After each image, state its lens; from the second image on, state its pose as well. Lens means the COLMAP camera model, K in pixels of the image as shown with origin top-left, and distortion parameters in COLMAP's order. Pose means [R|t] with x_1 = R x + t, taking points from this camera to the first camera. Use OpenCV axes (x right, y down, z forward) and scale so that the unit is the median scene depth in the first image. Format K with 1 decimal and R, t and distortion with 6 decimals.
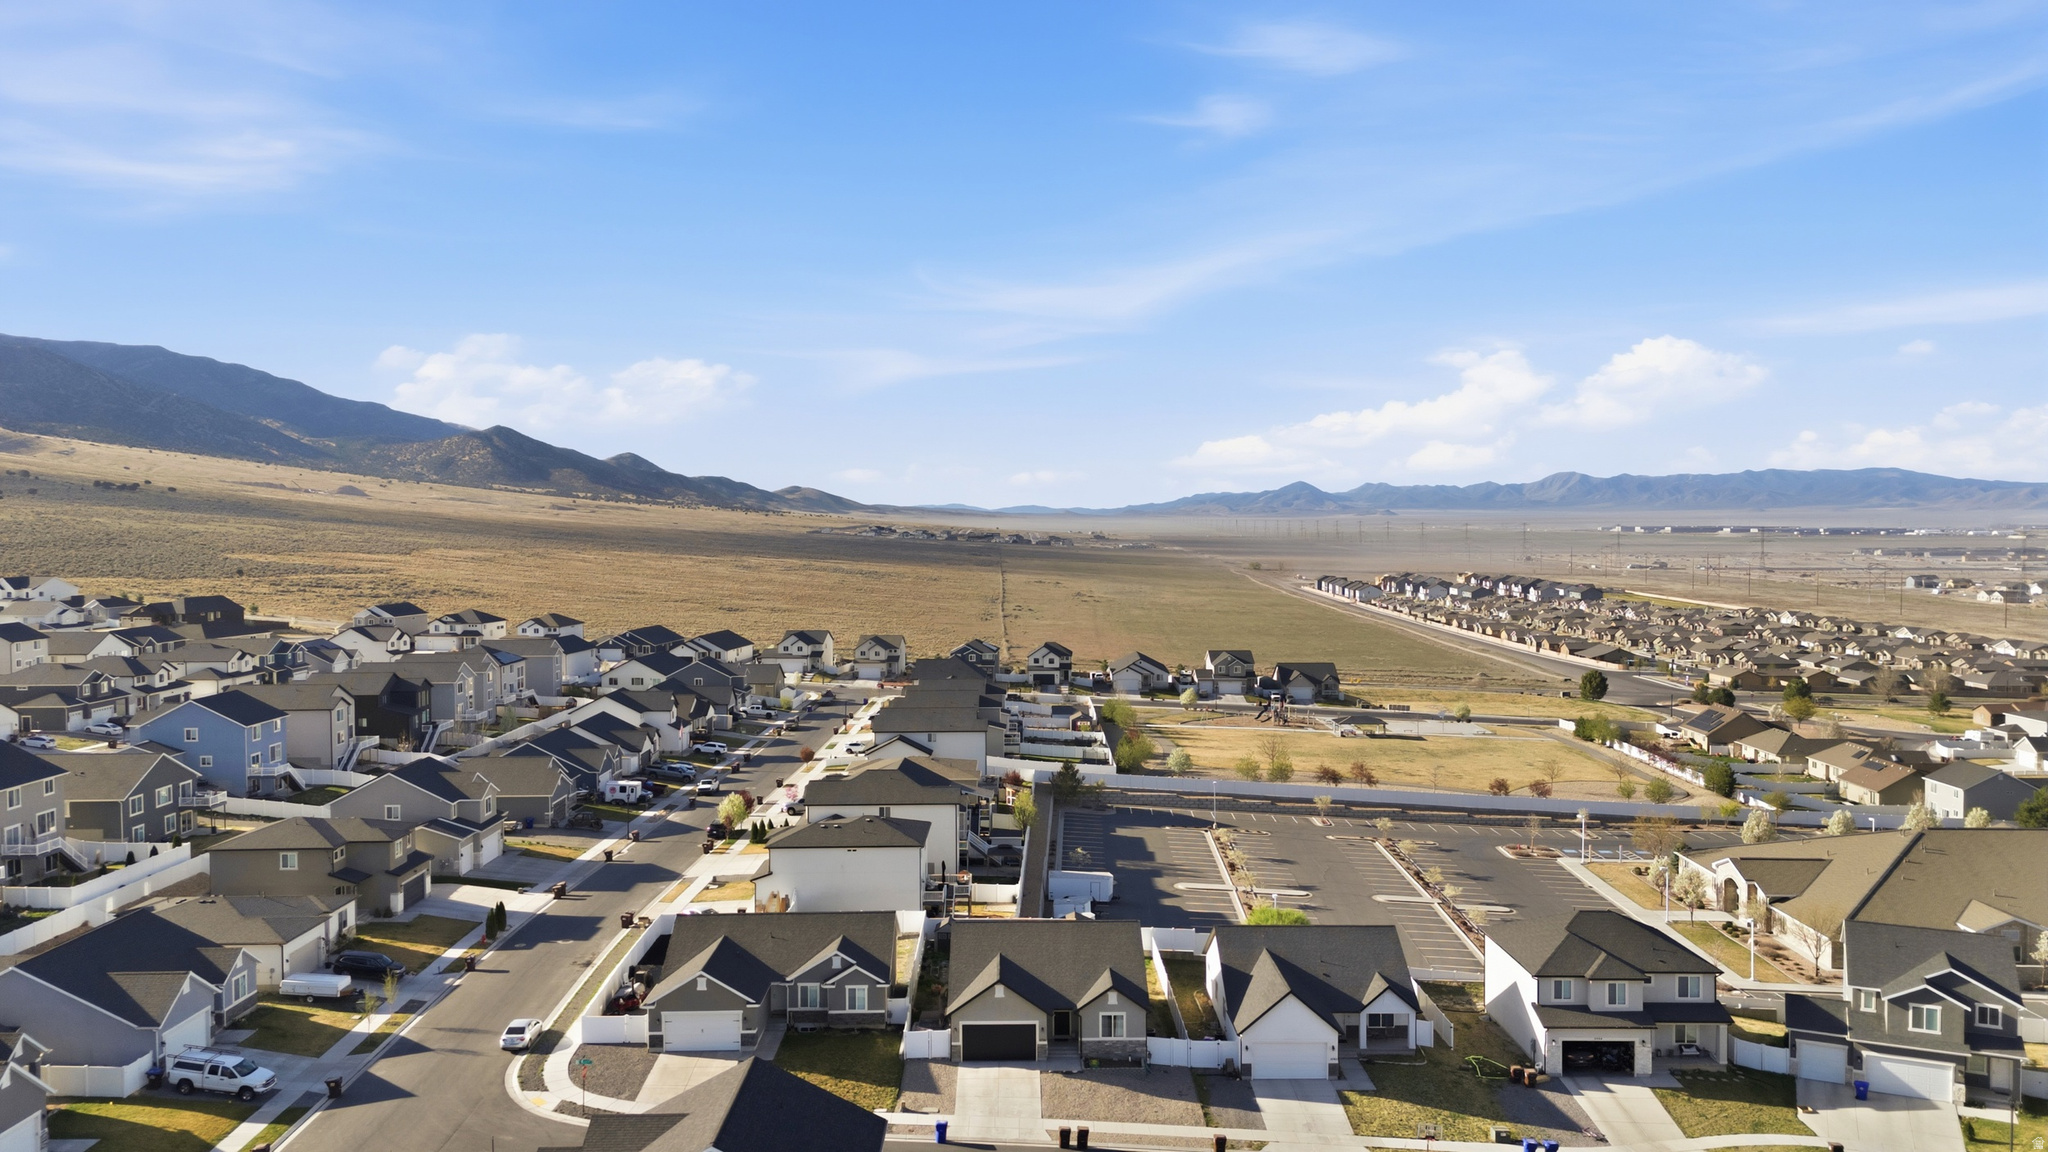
lens RADIAL K [[1495.6, 0, 1027.5], [0, 1495.6, 569.1], [0, 0, 1]] dist [0.090918, -0.085292]
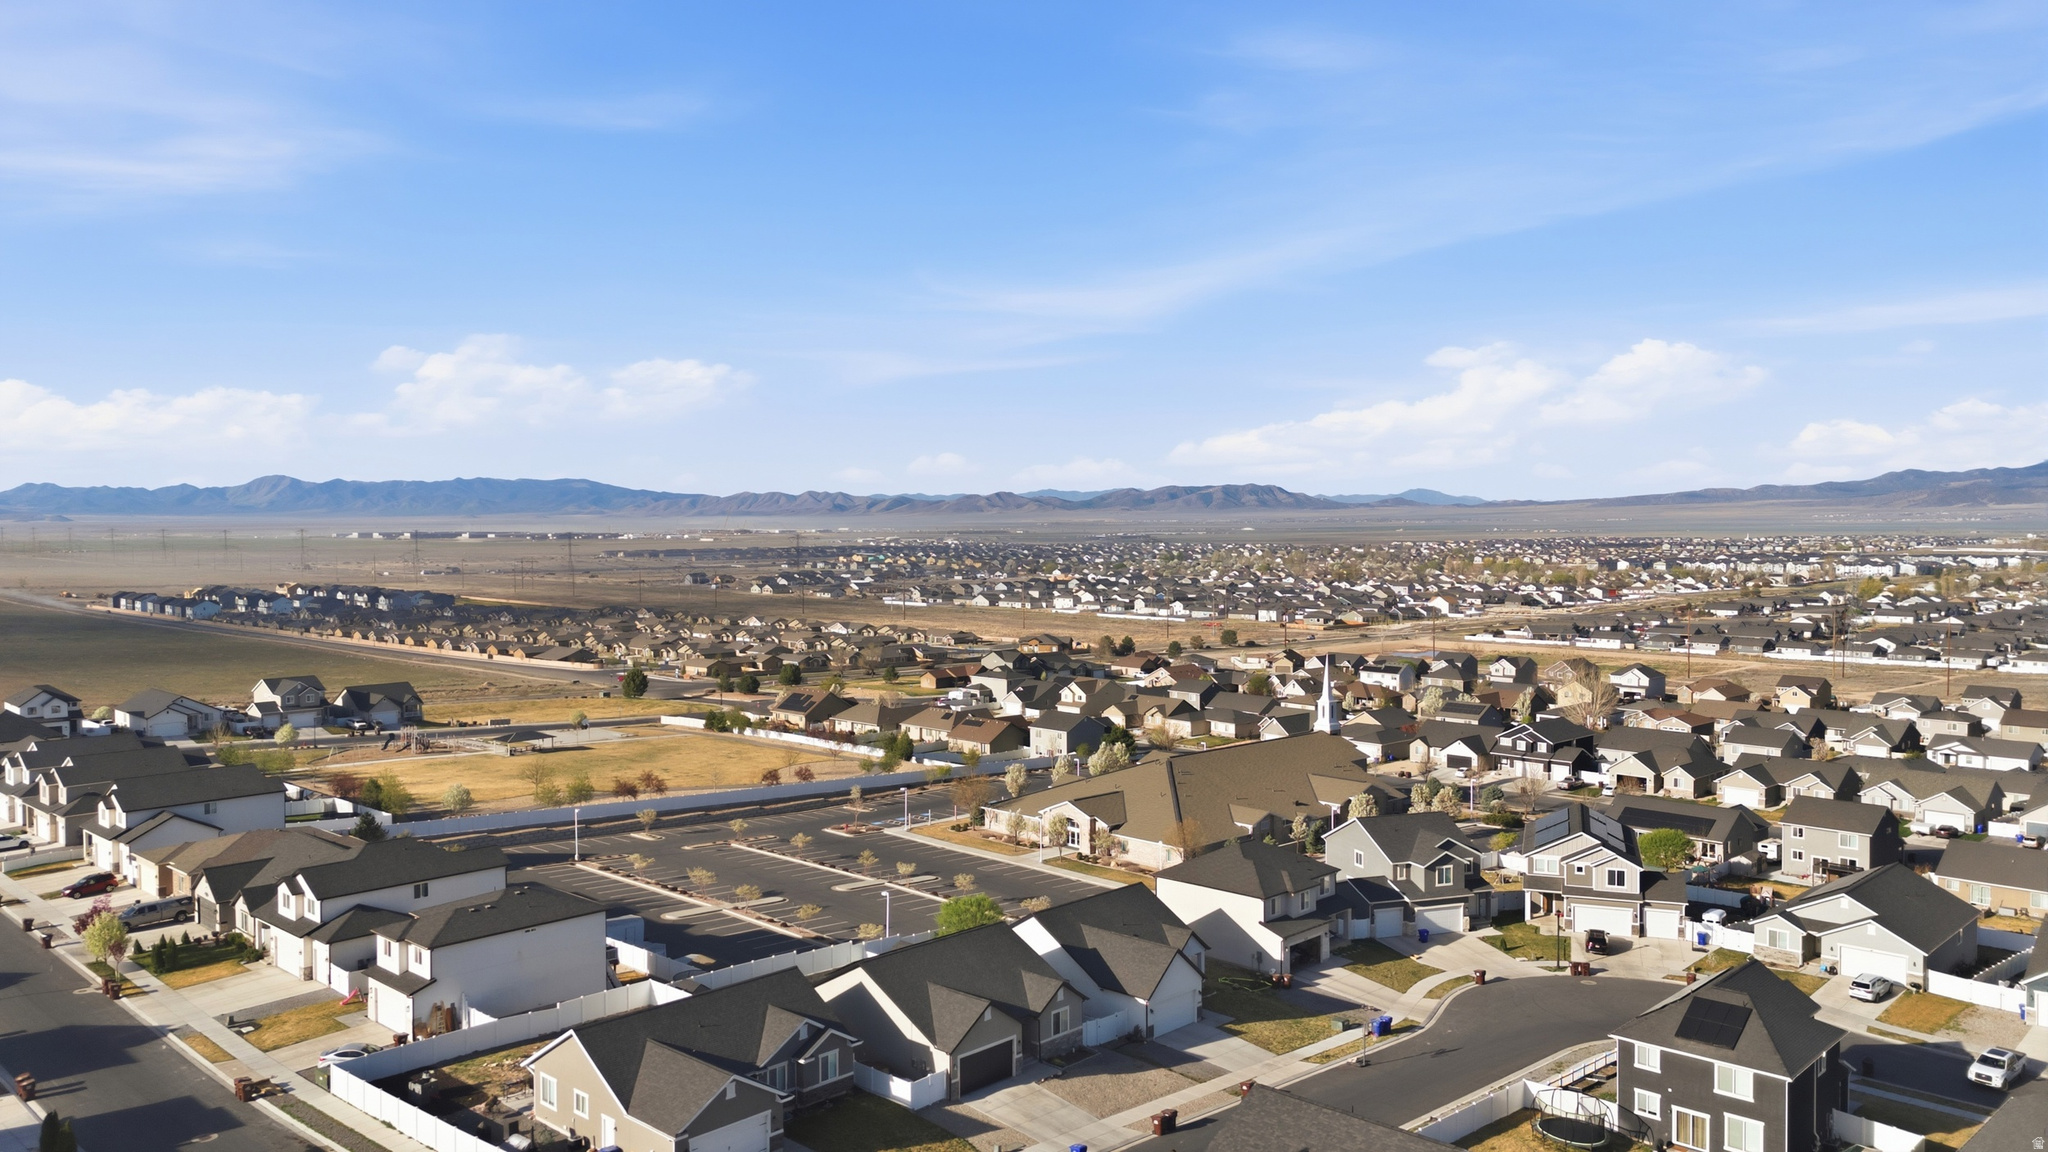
lens RADIAL K [[1495.6, 0, 1020.6], [0, 1495.6, 573.6], [0, 0, 1]] dist [0.090918, -0.085292]
pose [[0.698686, -0.027863, 0.714885, -0.418316], [0.028559, 0.999531, 0.011046, -0.005986], [-0.714858, 0.012699, 0.699154, 0.190665]]
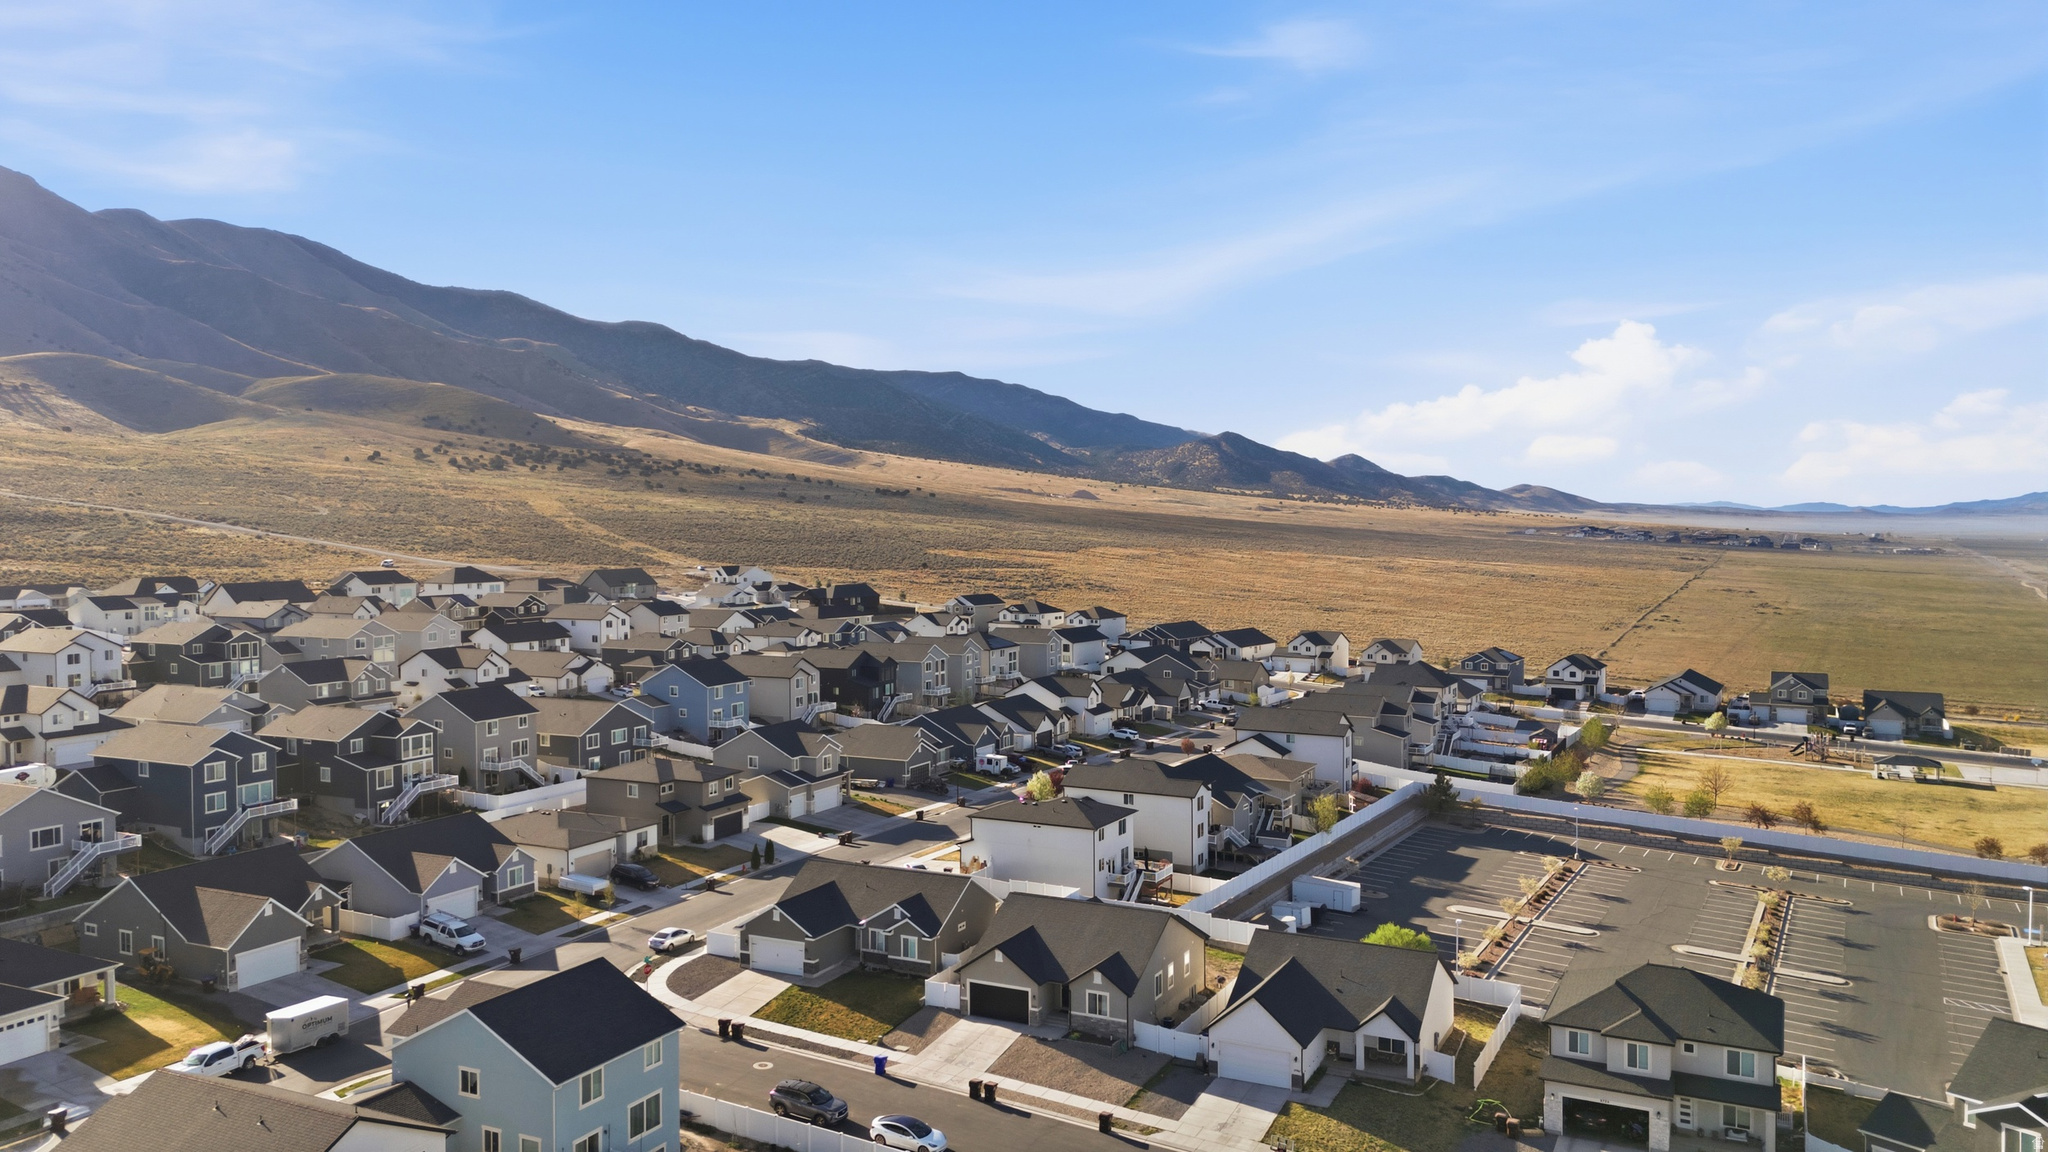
lens RADIAL K [[1495.6, 0, 1029.0], [0, 1495.6, 571.0], [0, 0, 1]] dist [0.090918, -0.085292]
pose [[0.889112, 0.017474, -0.457357, 0.303286], [-0.016998, 0.999842, 0.005156, -0.003016], [0.457375, 0.003189, 0.889268, 0.024373]]
